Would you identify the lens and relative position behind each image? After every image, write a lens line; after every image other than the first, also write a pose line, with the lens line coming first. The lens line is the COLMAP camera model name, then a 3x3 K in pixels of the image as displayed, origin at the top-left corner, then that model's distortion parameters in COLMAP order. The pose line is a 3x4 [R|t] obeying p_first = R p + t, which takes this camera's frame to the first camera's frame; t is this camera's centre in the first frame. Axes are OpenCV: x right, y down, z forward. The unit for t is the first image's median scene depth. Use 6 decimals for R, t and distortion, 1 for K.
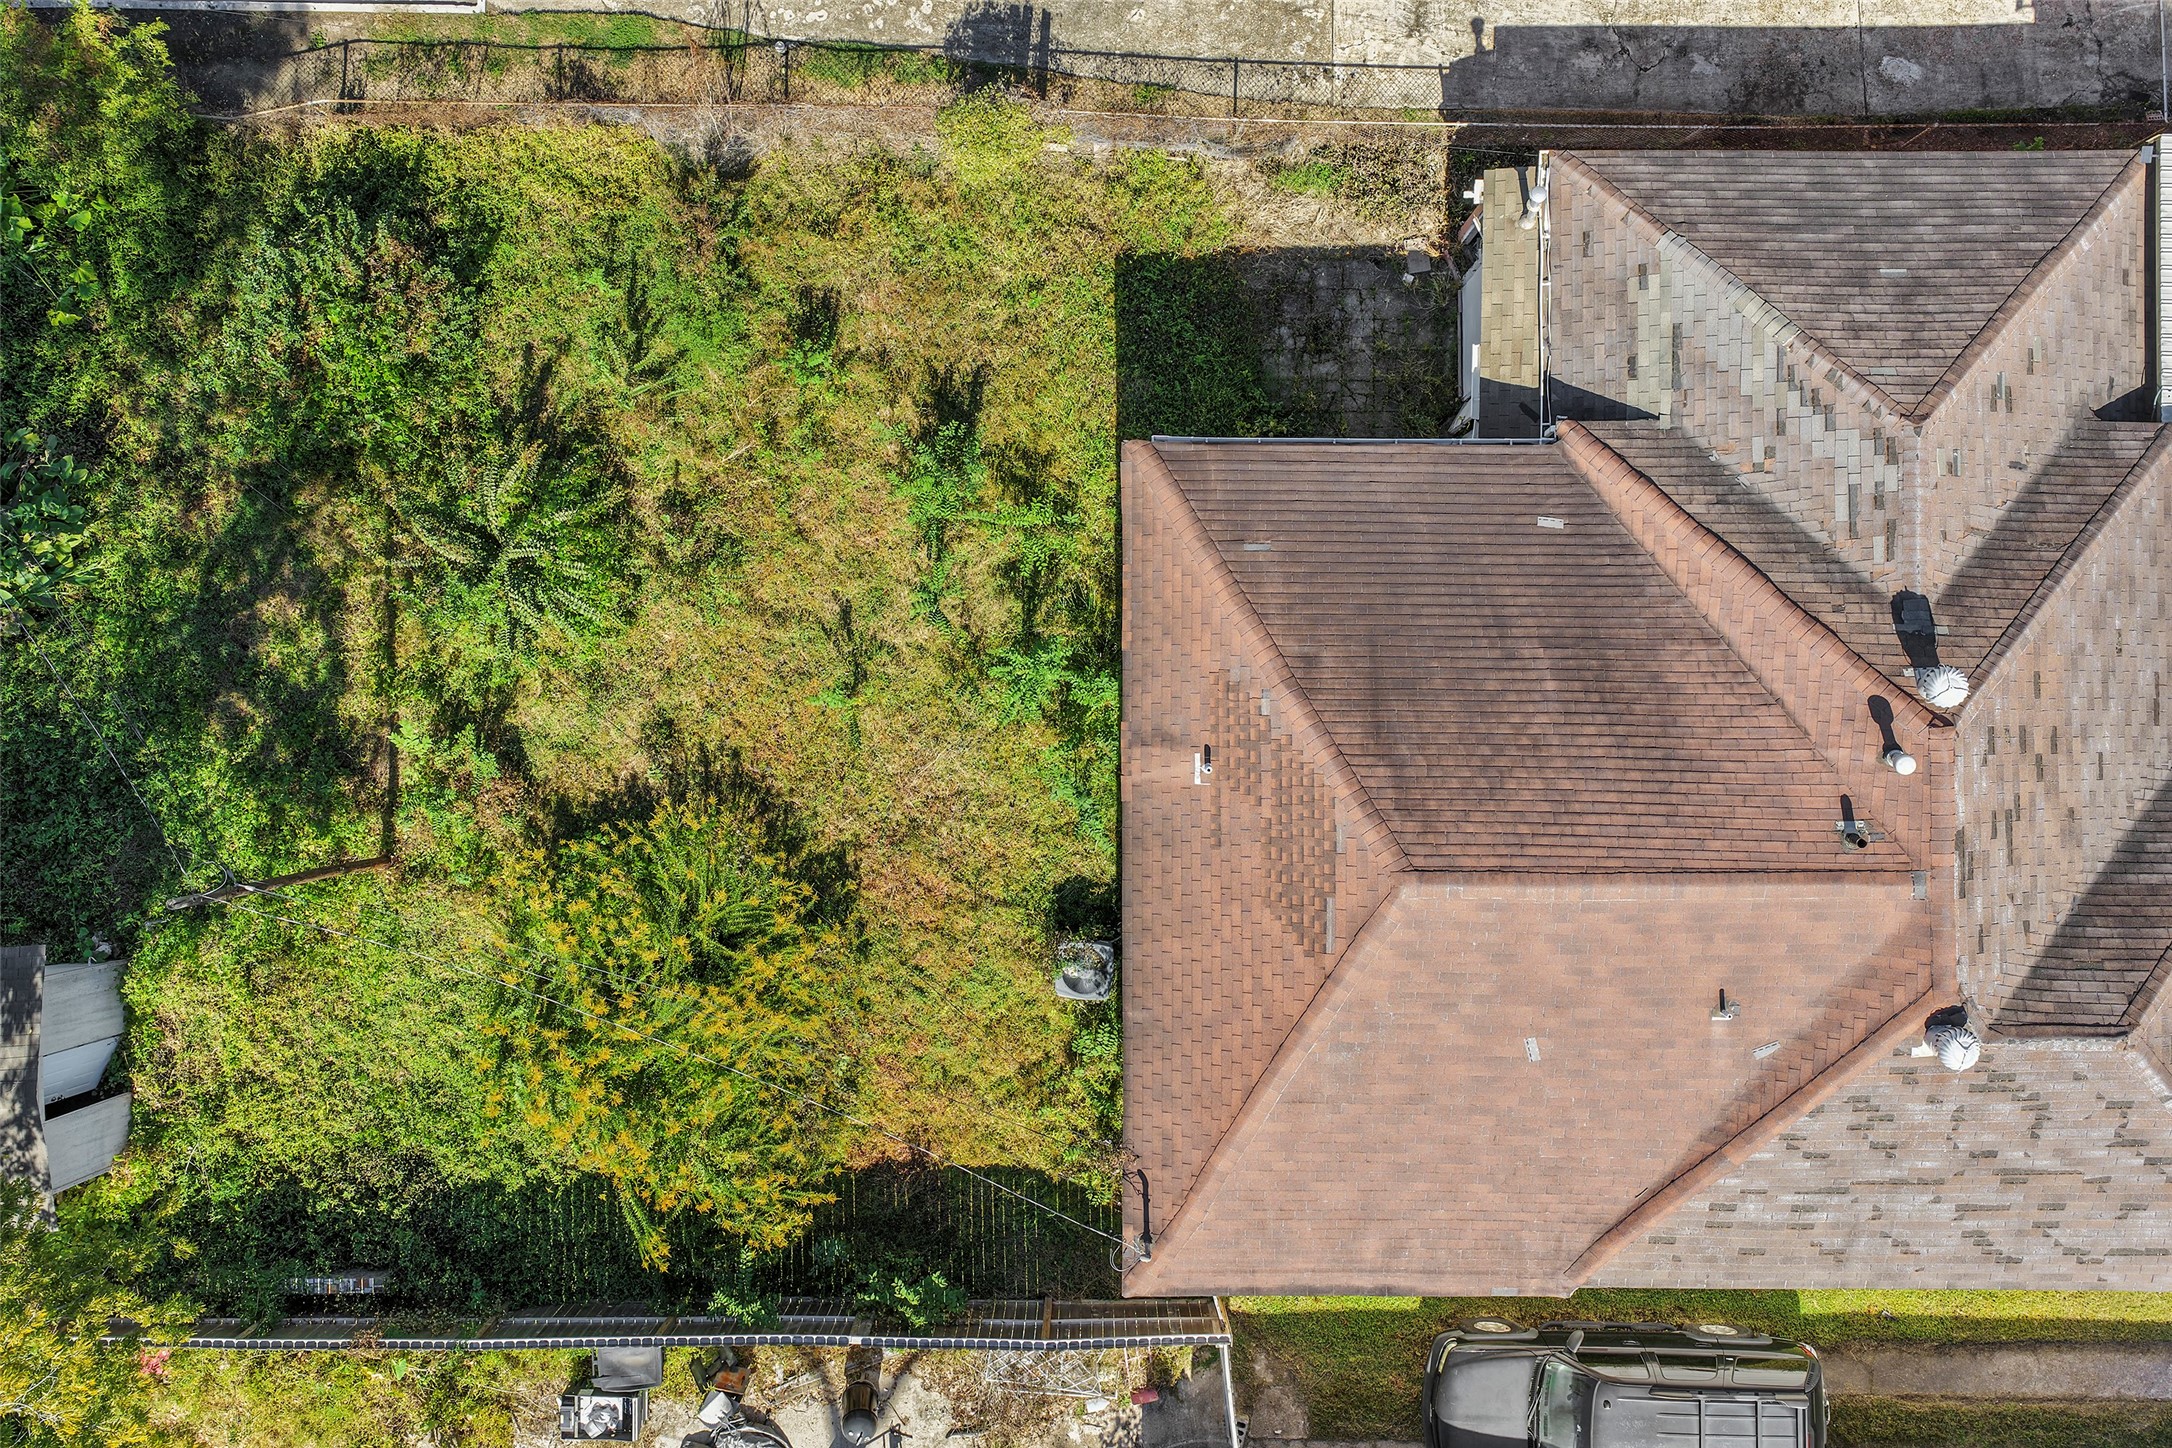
lens RADIAL K [[1857.0, 0, 1086.0], [0, 1857.0, 654.2], [0, 0, 1]] dist [0.003687, 0.003897]
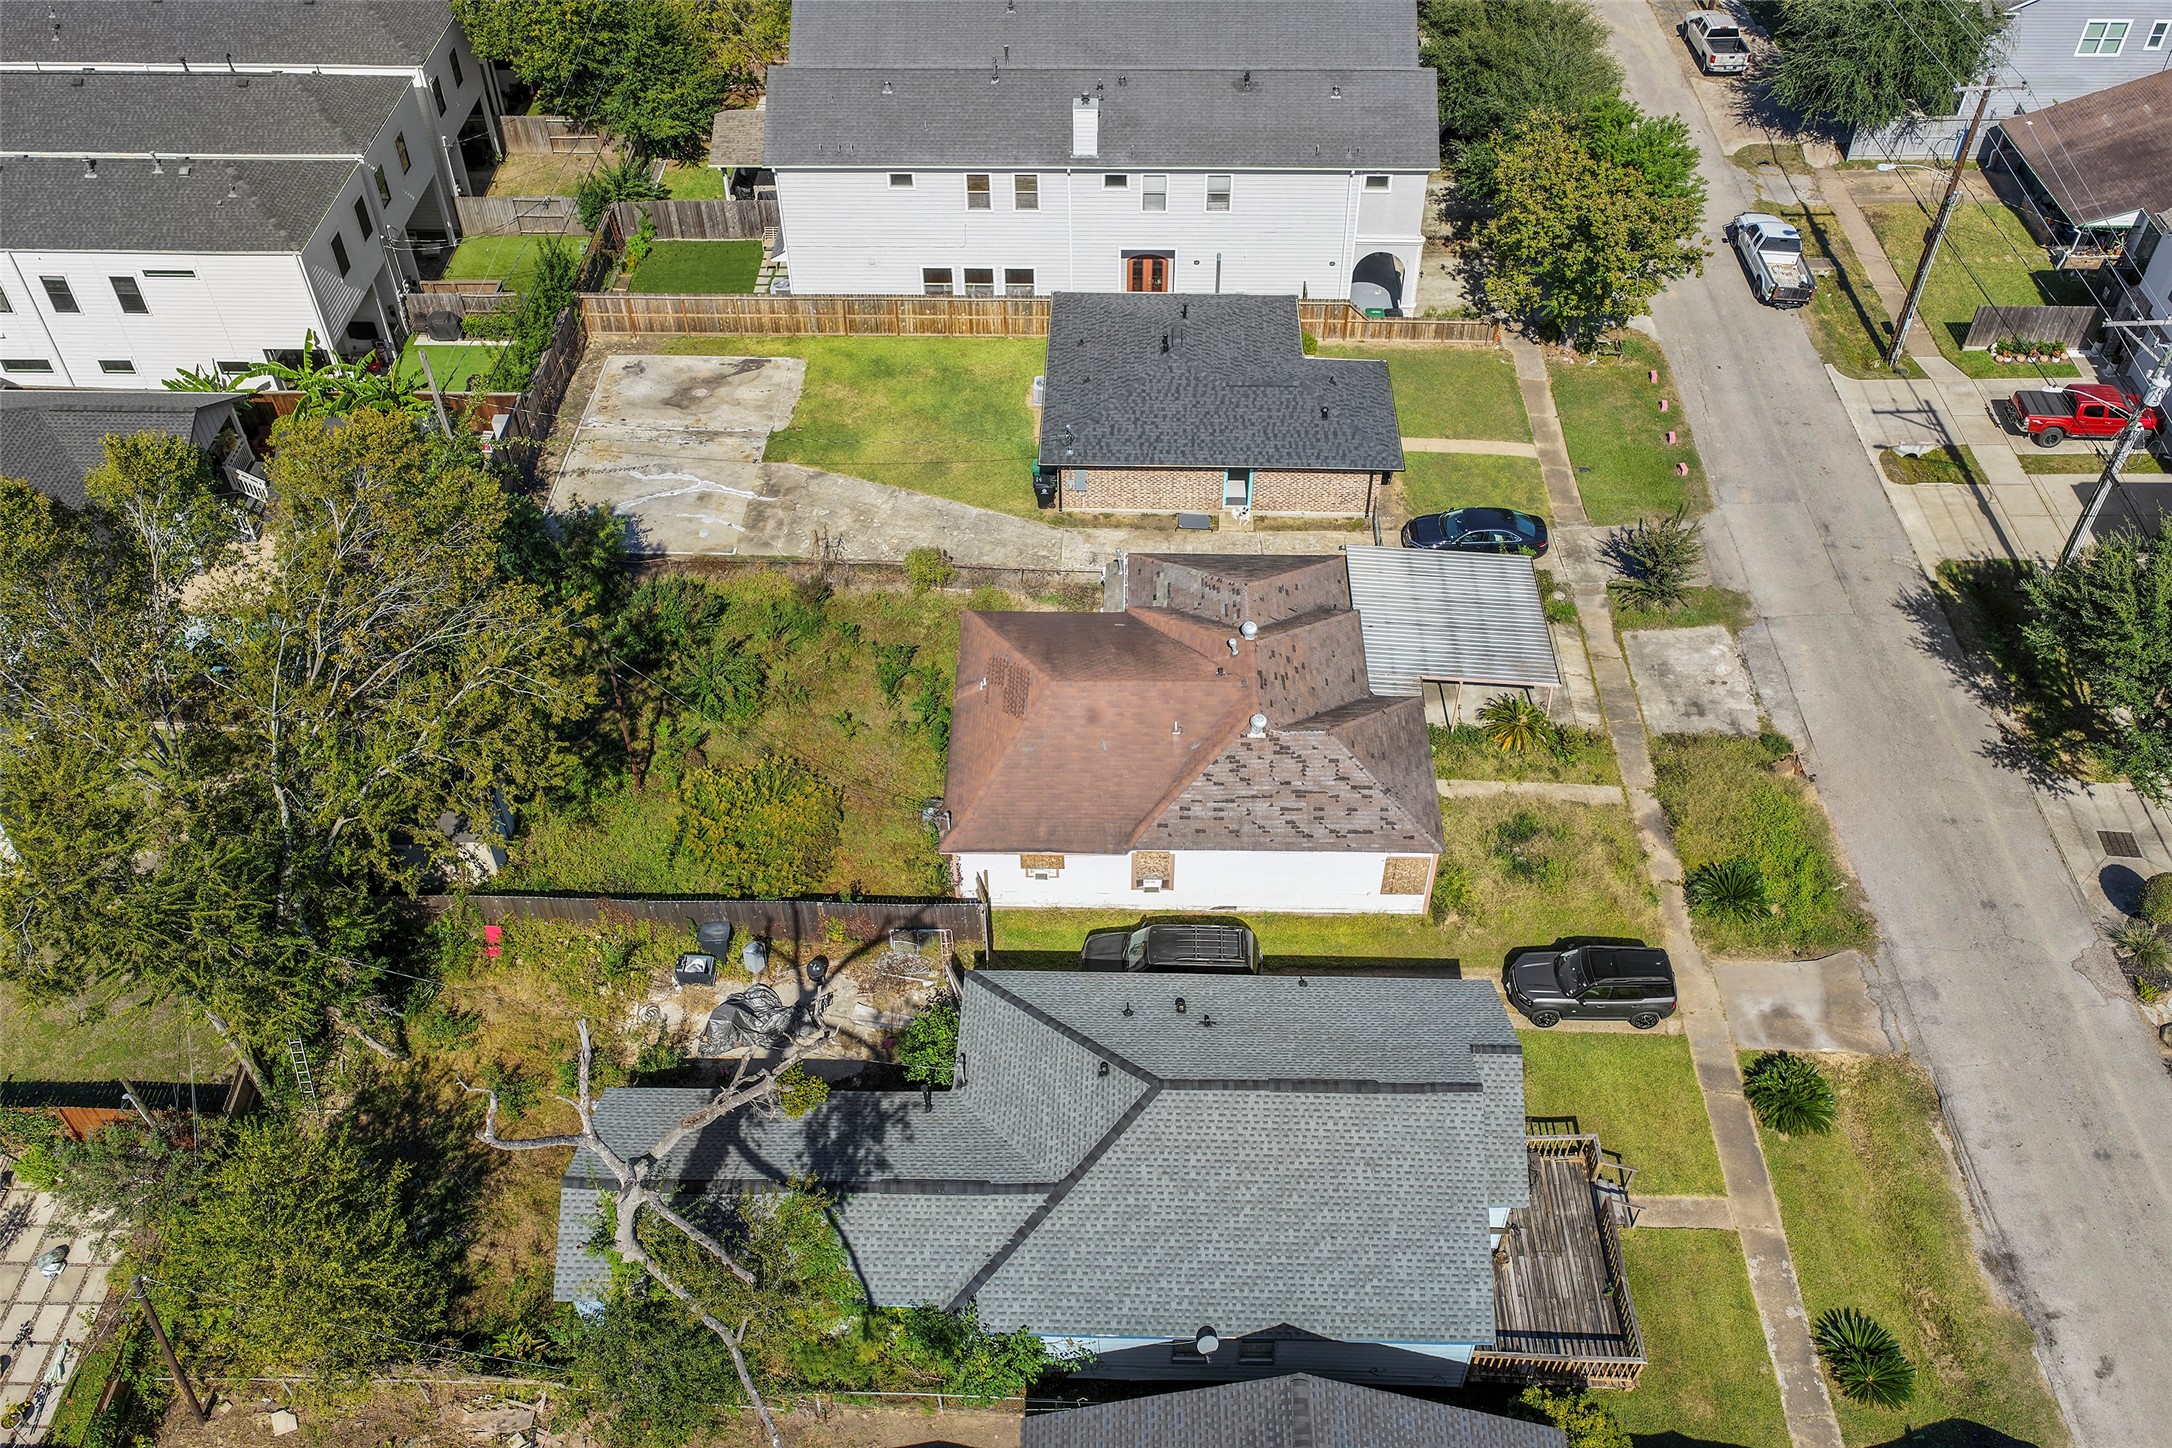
lens RADIAL K [[1801.1, 0, 1086.0], [0, 1801.1, 724.0], [0, 0, 1]] dist [0.005854, 0.004469]
pose [[0.999817, 0.014249, -0.012761, 0.205578], [-0.019122, 0.727576, -0.685760, 1.571961], [-0.000487, 0.685879, 0.727716, -0.681701]]
